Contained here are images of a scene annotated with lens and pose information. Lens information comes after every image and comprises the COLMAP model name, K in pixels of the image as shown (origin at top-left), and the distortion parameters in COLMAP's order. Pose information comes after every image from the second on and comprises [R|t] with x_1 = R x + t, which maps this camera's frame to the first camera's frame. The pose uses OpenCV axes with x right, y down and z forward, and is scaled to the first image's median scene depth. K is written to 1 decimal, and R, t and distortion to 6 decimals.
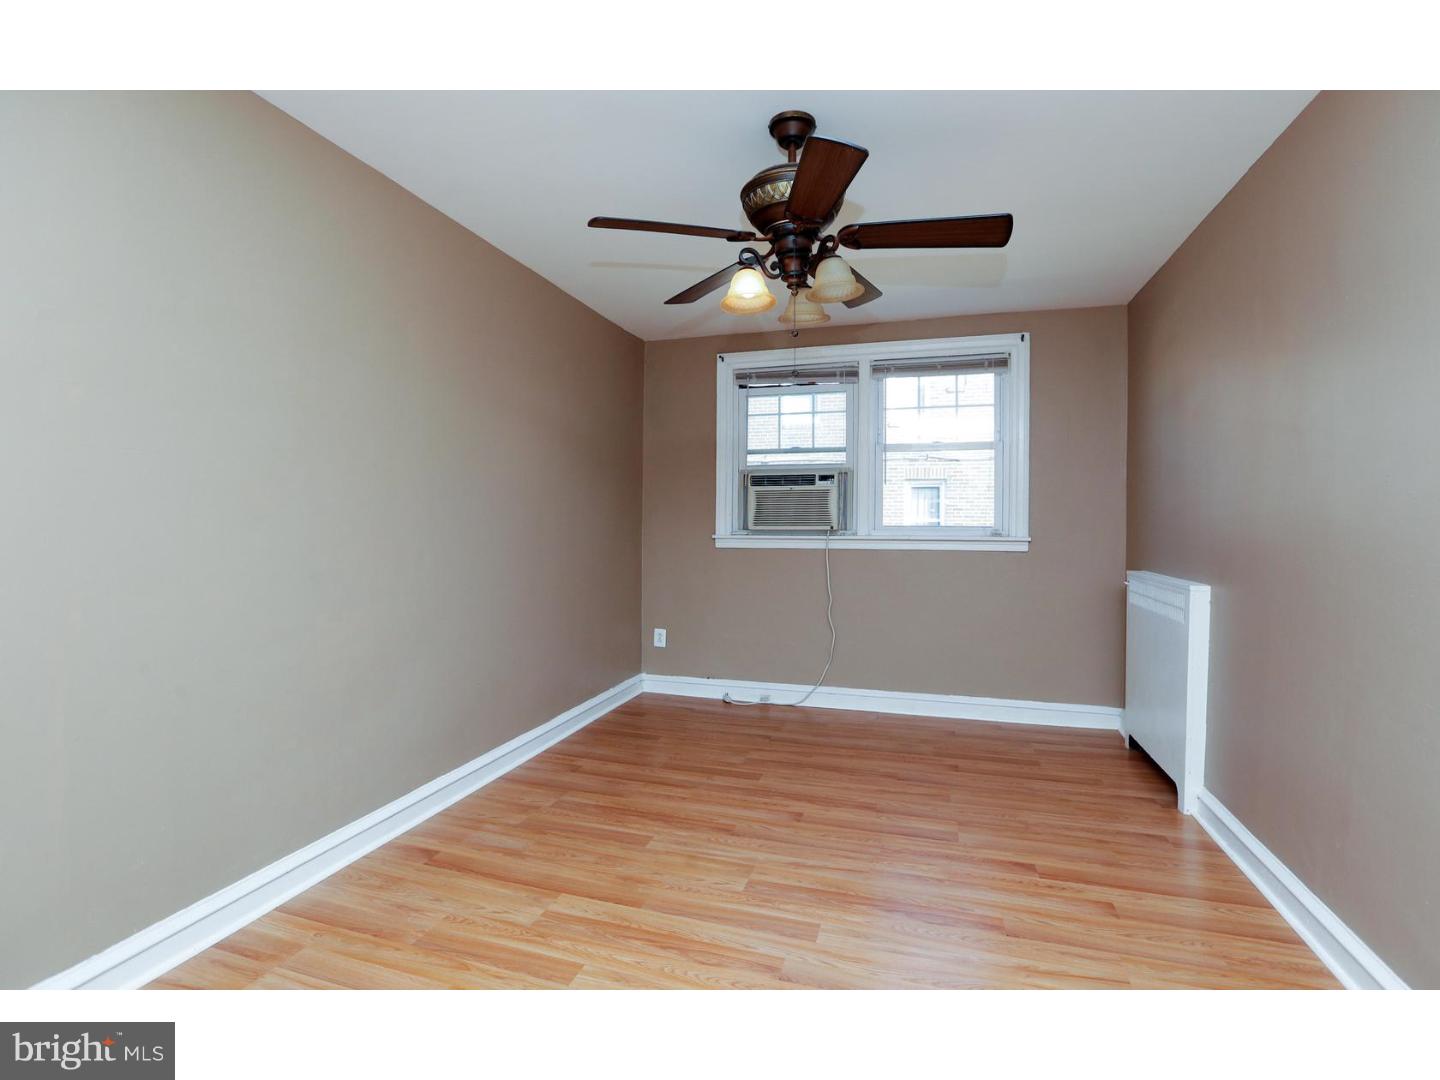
lens RADIAL K [[676.4, 0, 716.2], [0, 676.4, 518.5], [0, 0, 1]] dist [-0.061992, 0.033110]
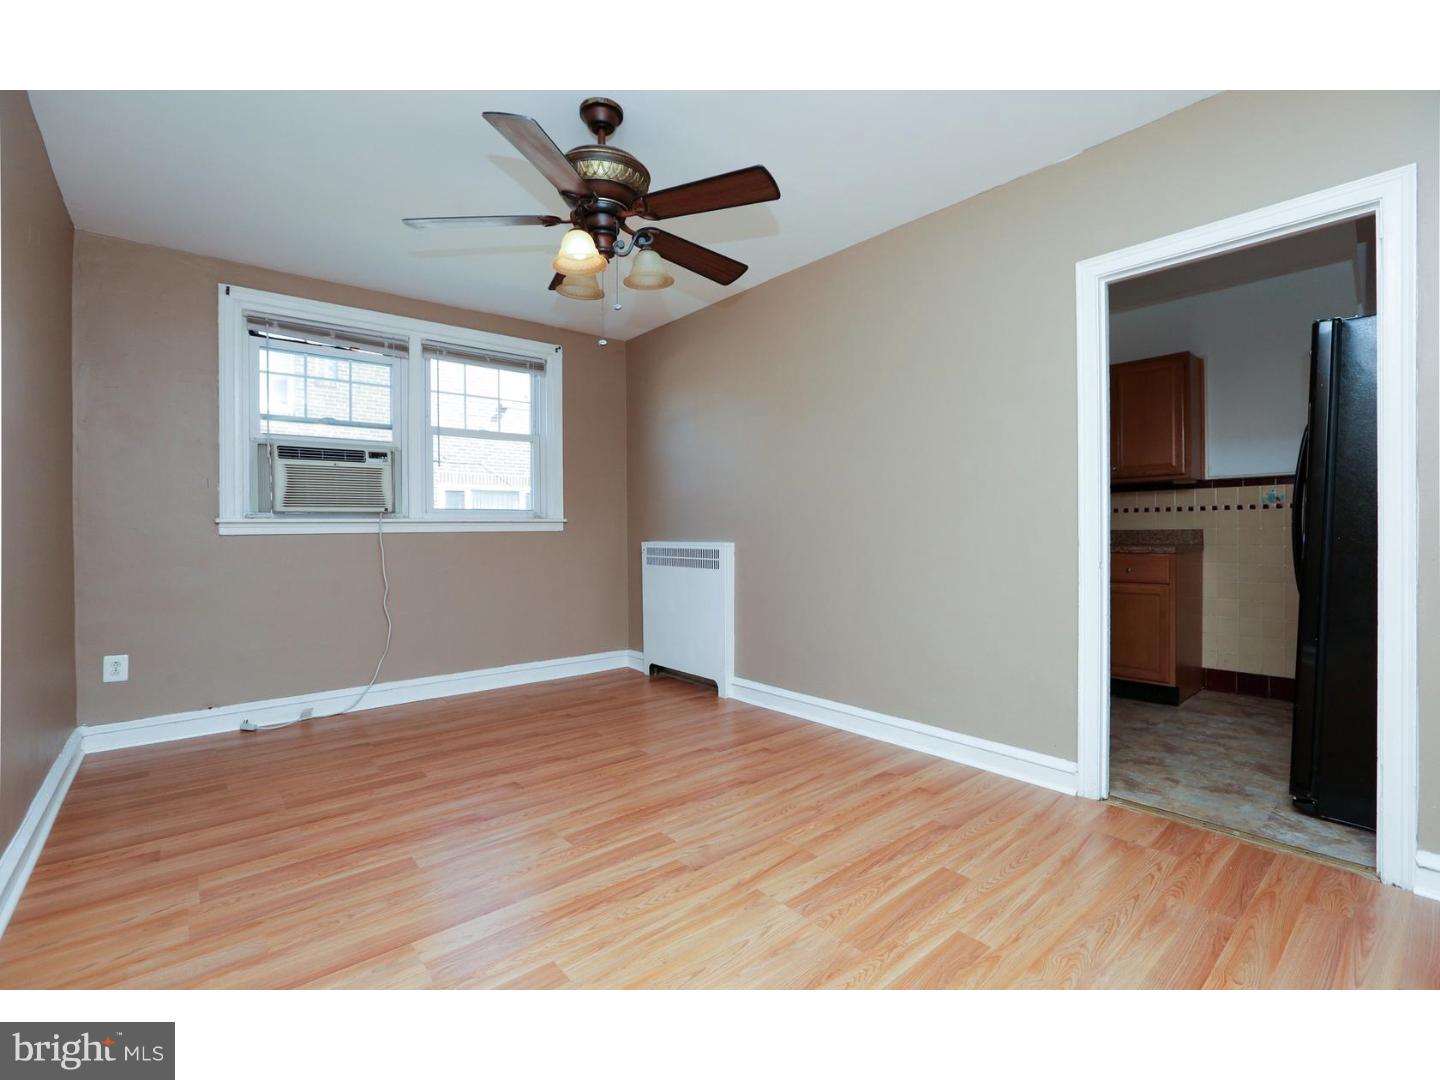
lens RADIAL K [[648.9, 0, 722.0], [0, 648.9, 527.4], [0, 0, 1]] dist [-0.059102, 0.027544]
pose [[0.529314, -0.005911, 0.848405, -0.345828], [0.006814, 0.999973, 0.002716, 0.040725], [-0.848399, 0.004344, 0.529340, 0.154967]]
